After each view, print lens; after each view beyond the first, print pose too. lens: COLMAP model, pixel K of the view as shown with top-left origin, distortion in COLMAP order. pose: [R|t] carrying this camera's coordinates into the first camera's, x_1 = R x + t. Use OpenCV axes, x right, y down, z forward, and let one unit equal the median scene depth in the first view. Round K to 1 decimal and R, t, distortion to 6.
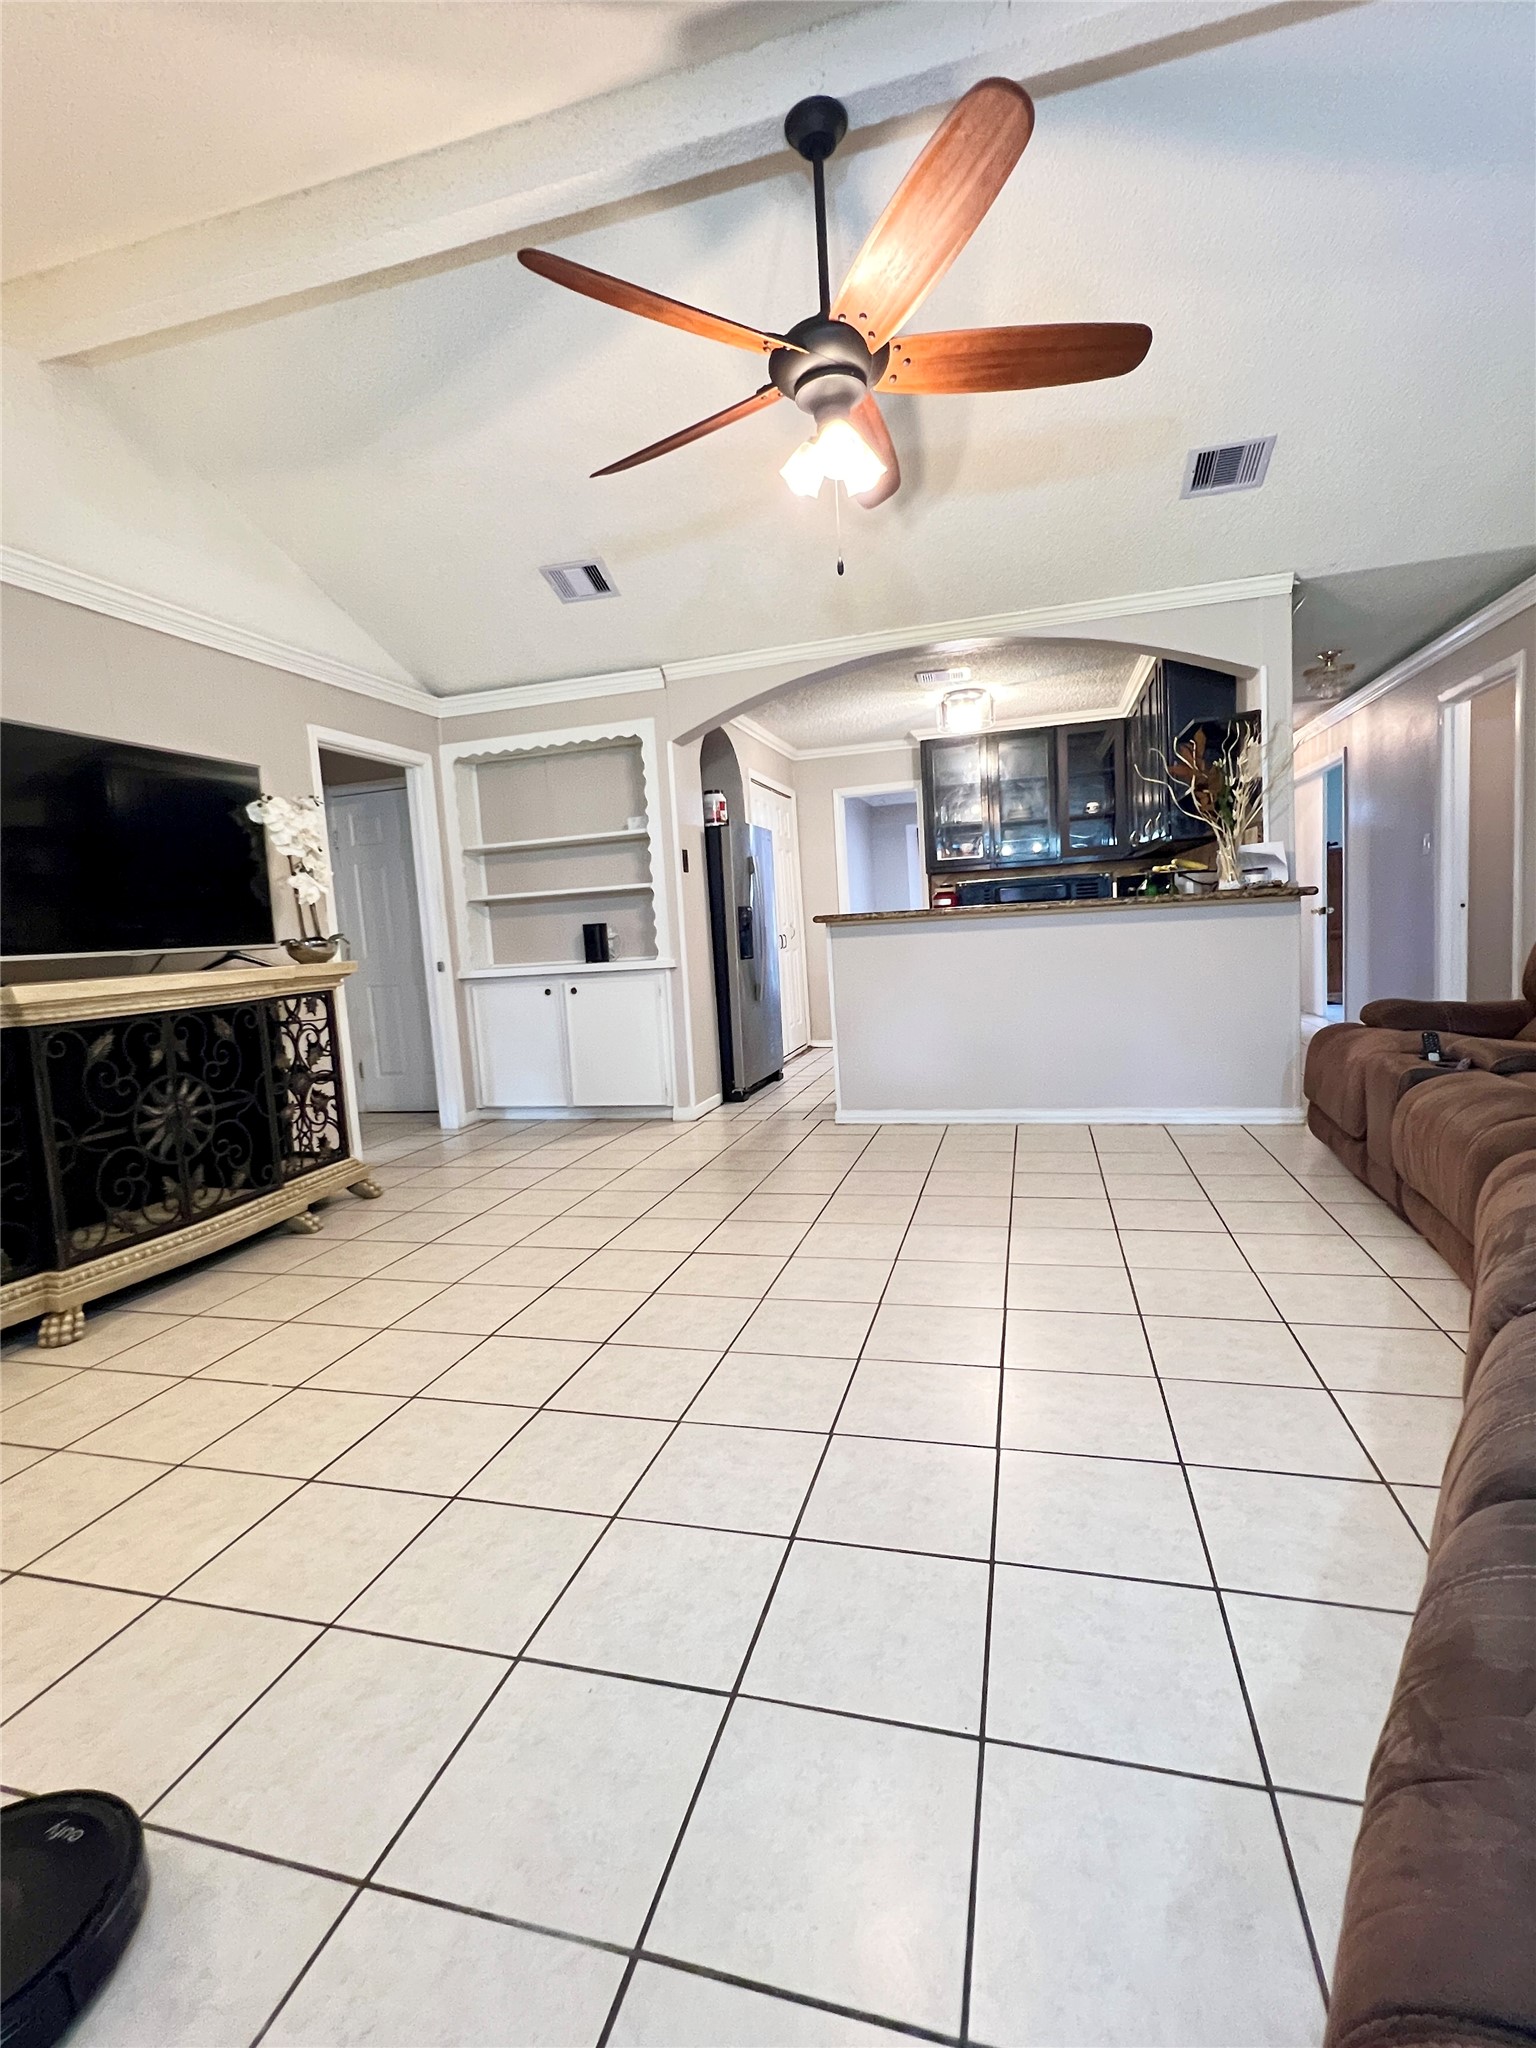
lens RADIAL K [[897.0, 0, 778.1], [0, 897.0, 1012.1], [0, 0, 1]] dist [-0.013504, 0.000593]
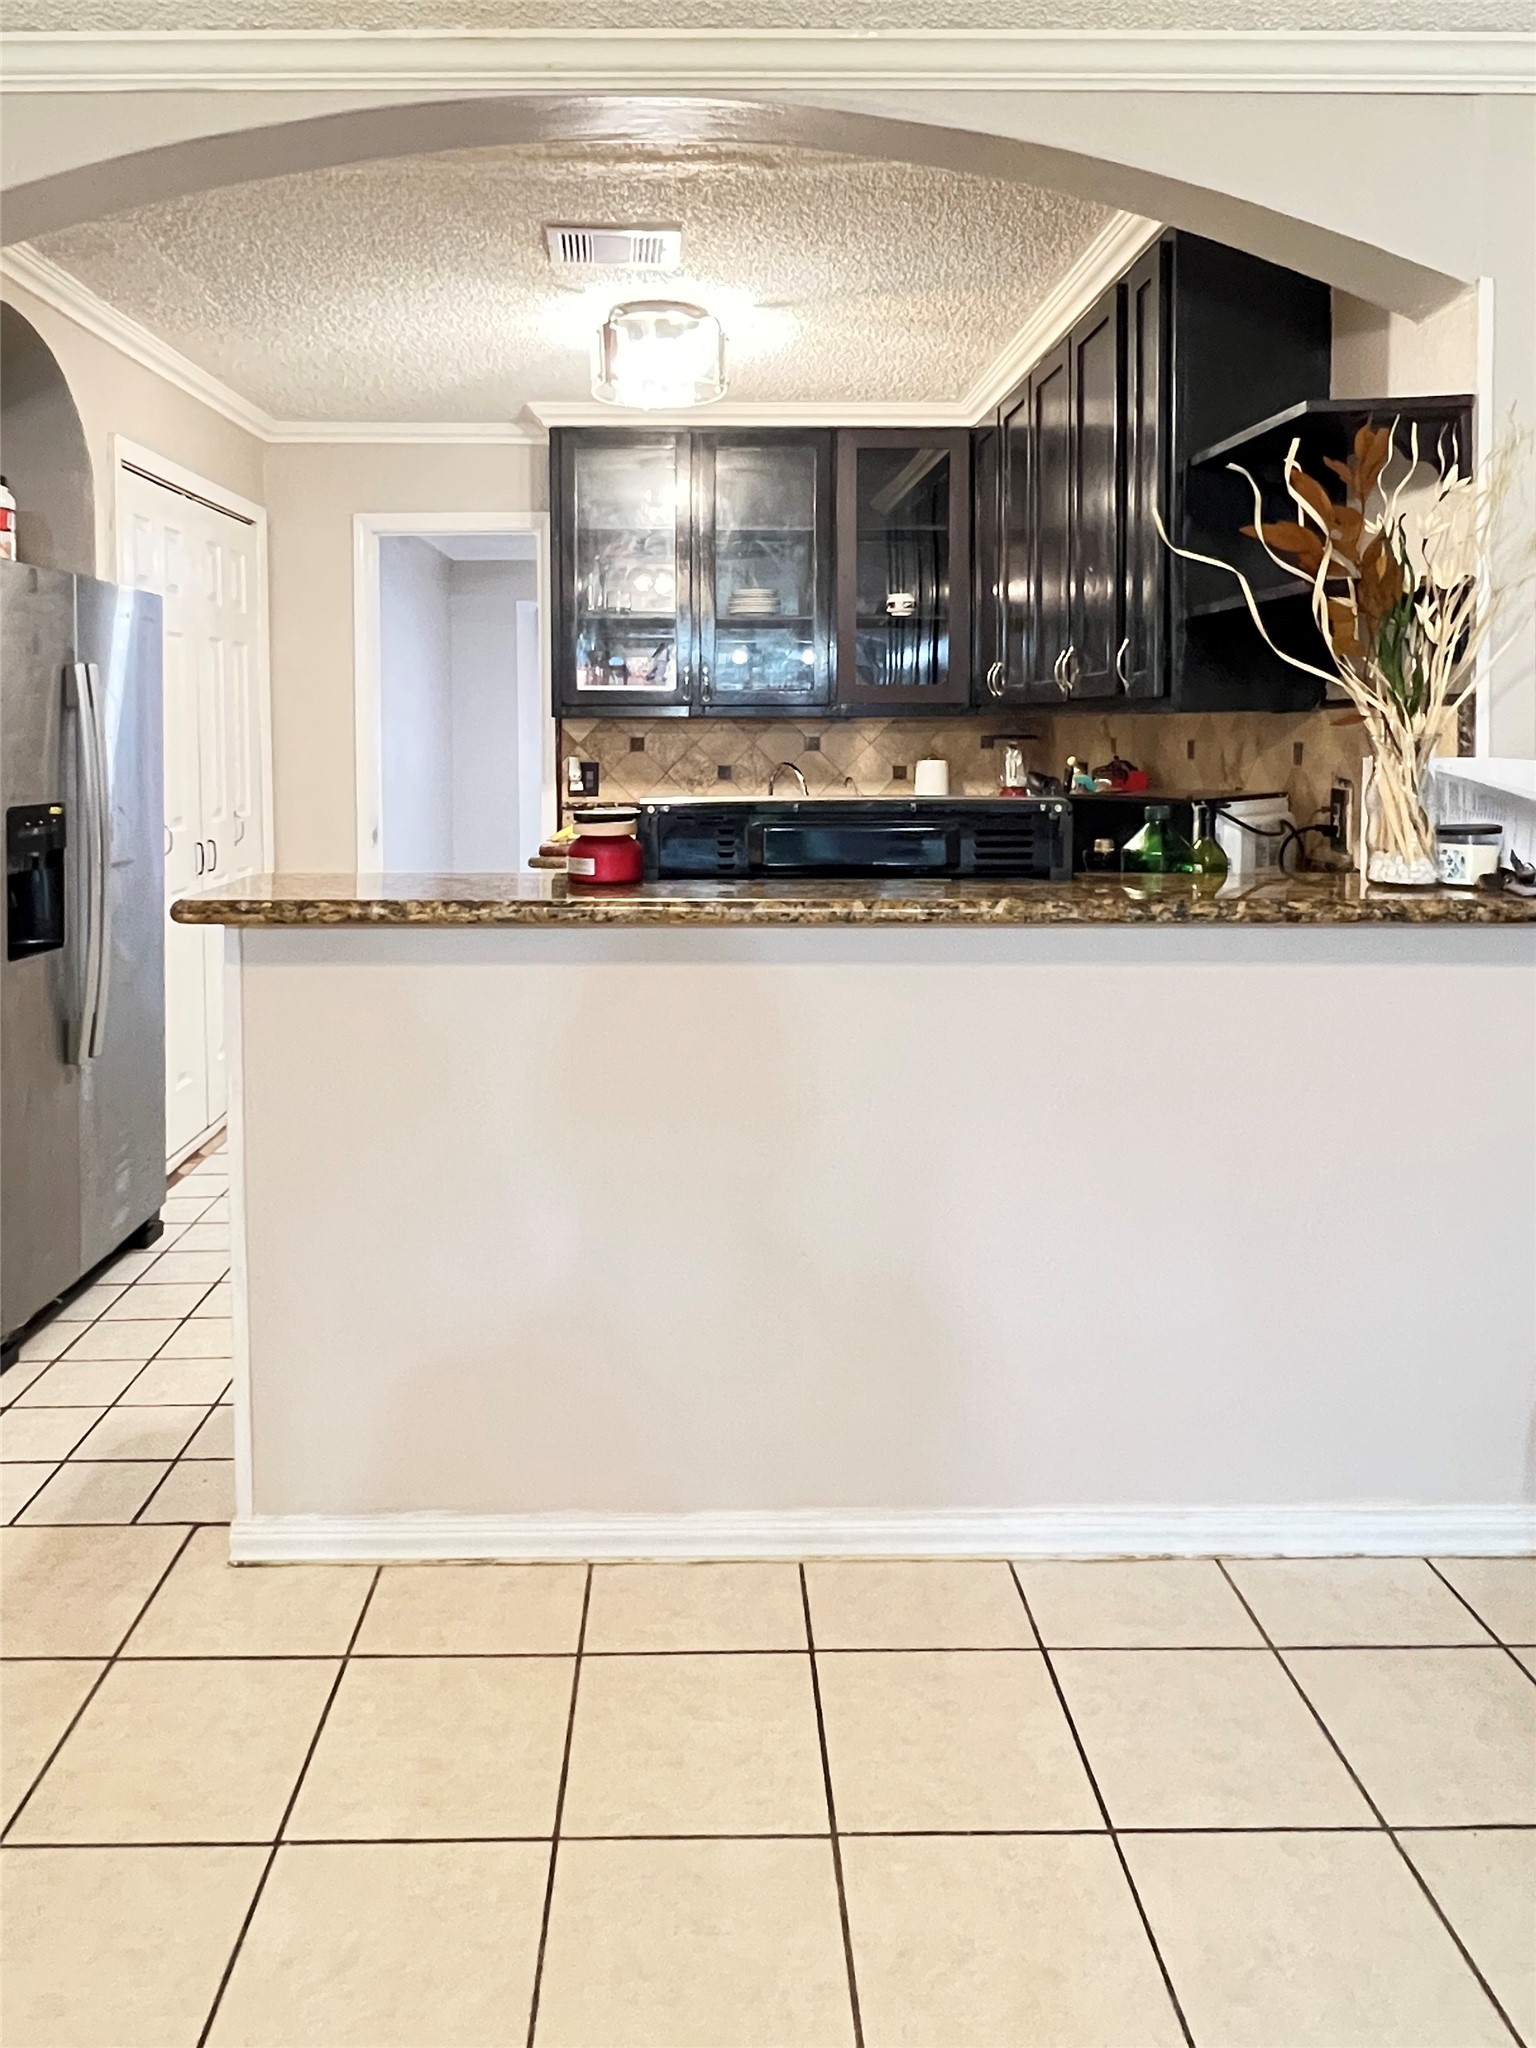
lens RADIAL K [[1366.0, 0, 726.6], [0, 1366.0, 778.8], [0, 0, 1]] dist [-0.011363, -0.002003]
pose [[0.956617, 0.046633, 0.287593, 0.053977], [-0.026050, 0.996844, -0.074990, -0.075671], [-0.290183, 0.064245, 0.954812, 0.325141]]
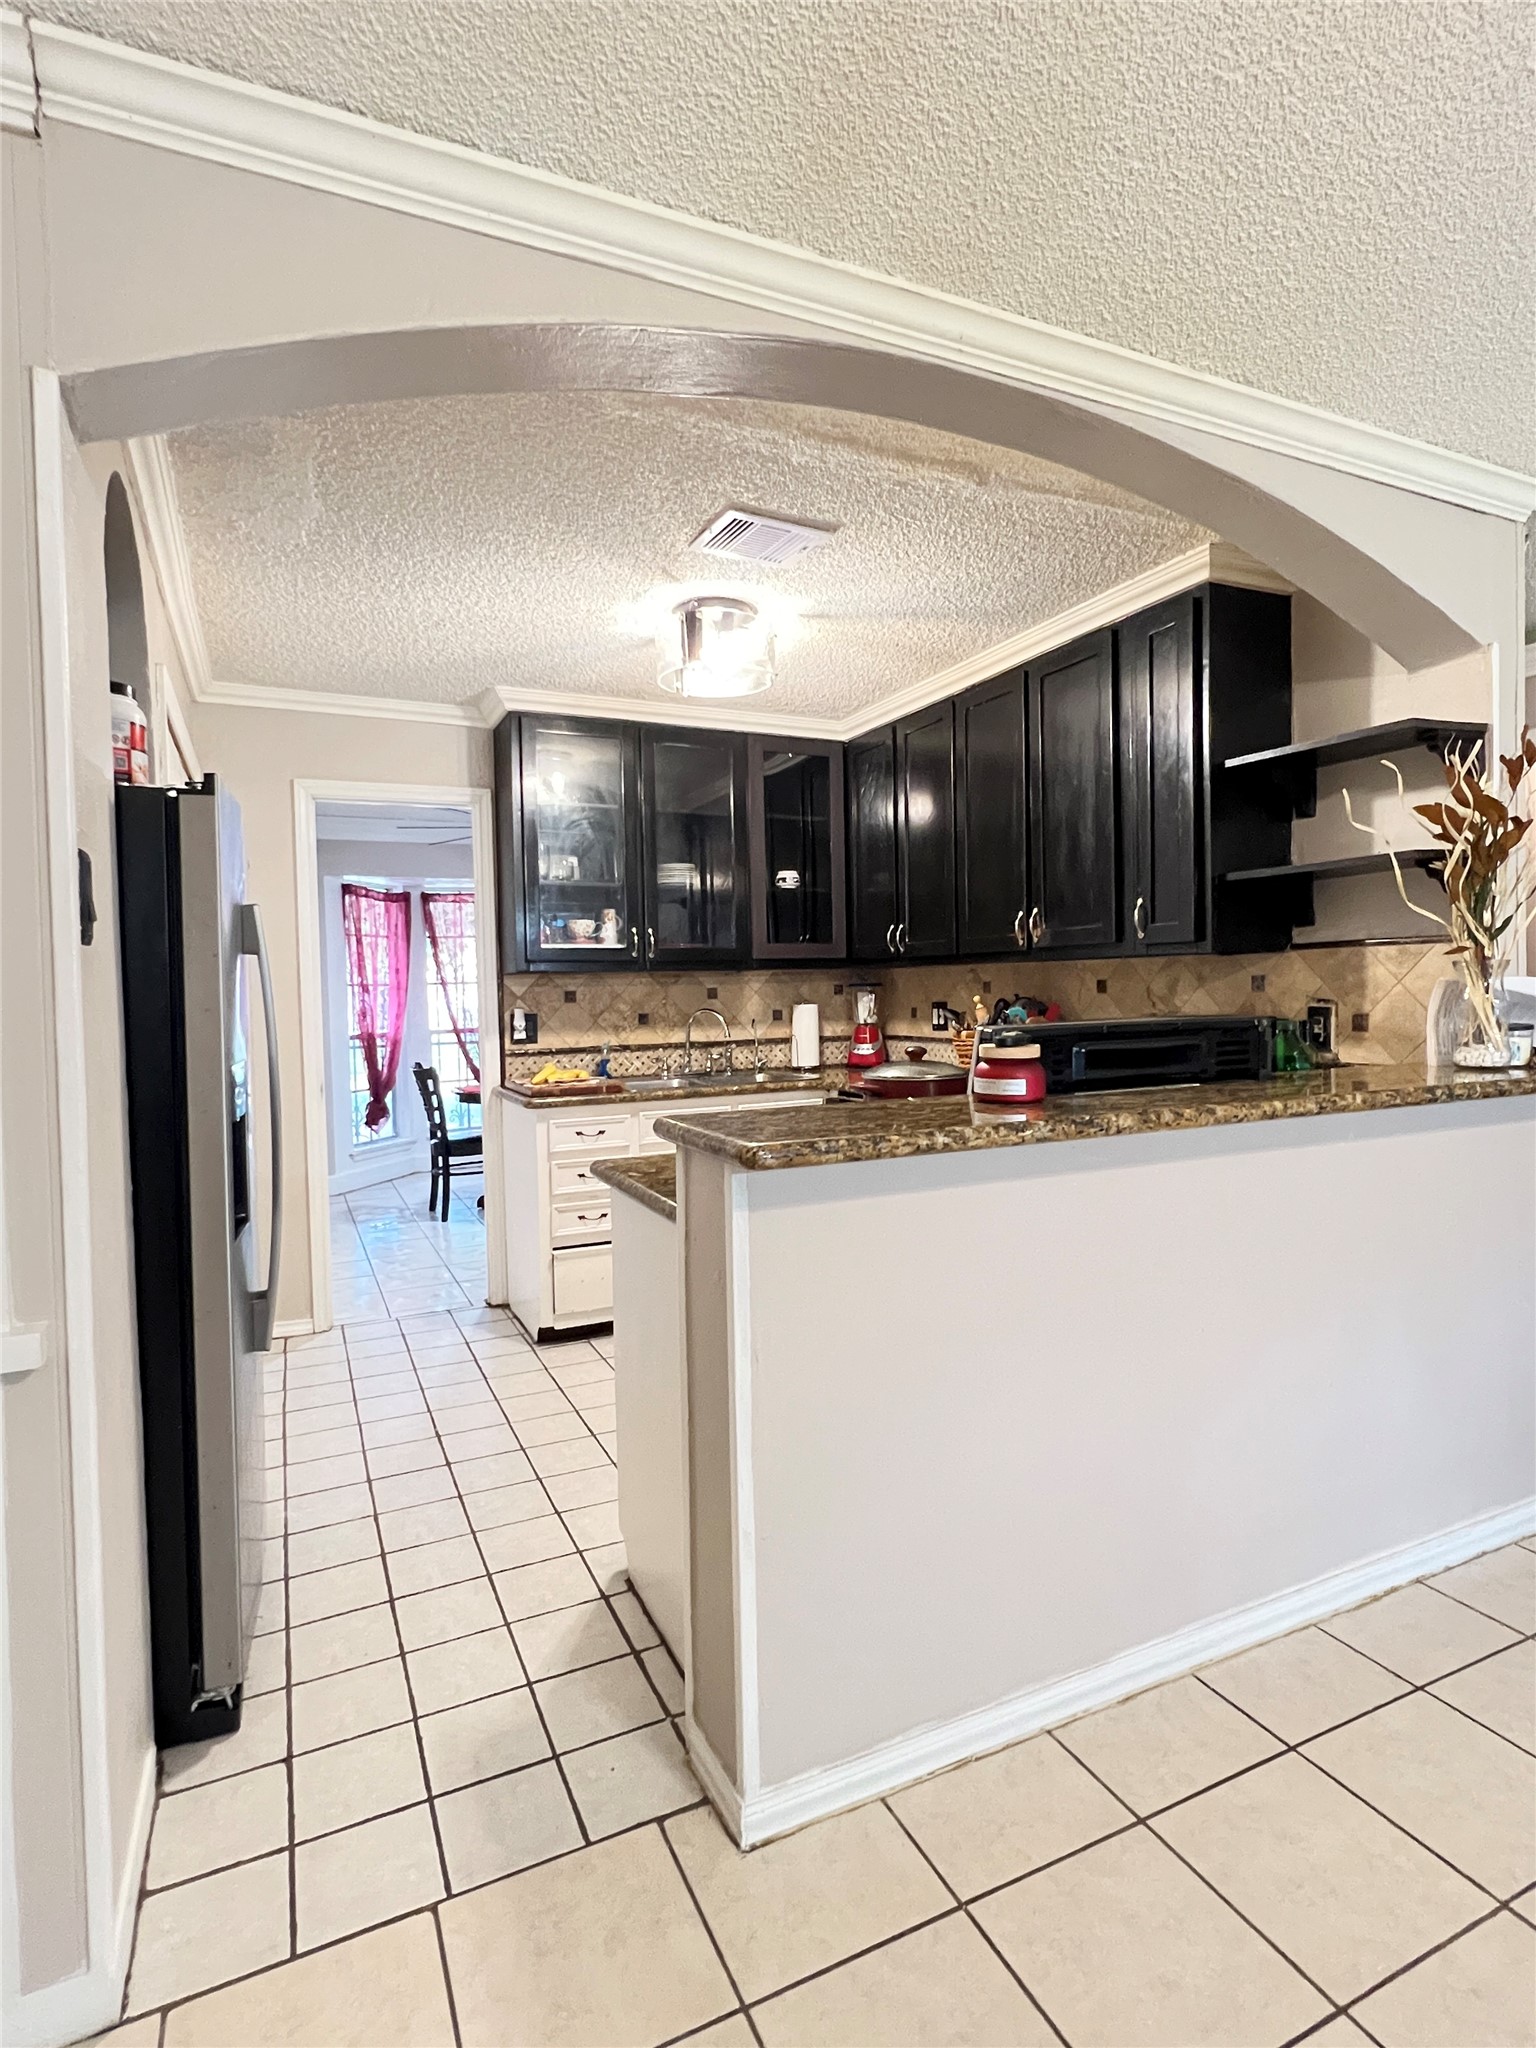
lens RADIAL K [[1030.8, 0, 768.2], [0, 1030.8, 1025.2], [0, 0, 1]] dist [-0.006981, -0.000662]
pose [[0.760535, 0.020185, 0.648983, -0.103174], [0.040359, 0.996114, -0.078279, -0.075966], [-0.648041, 0.085726, 0.756765, 0.485082]]
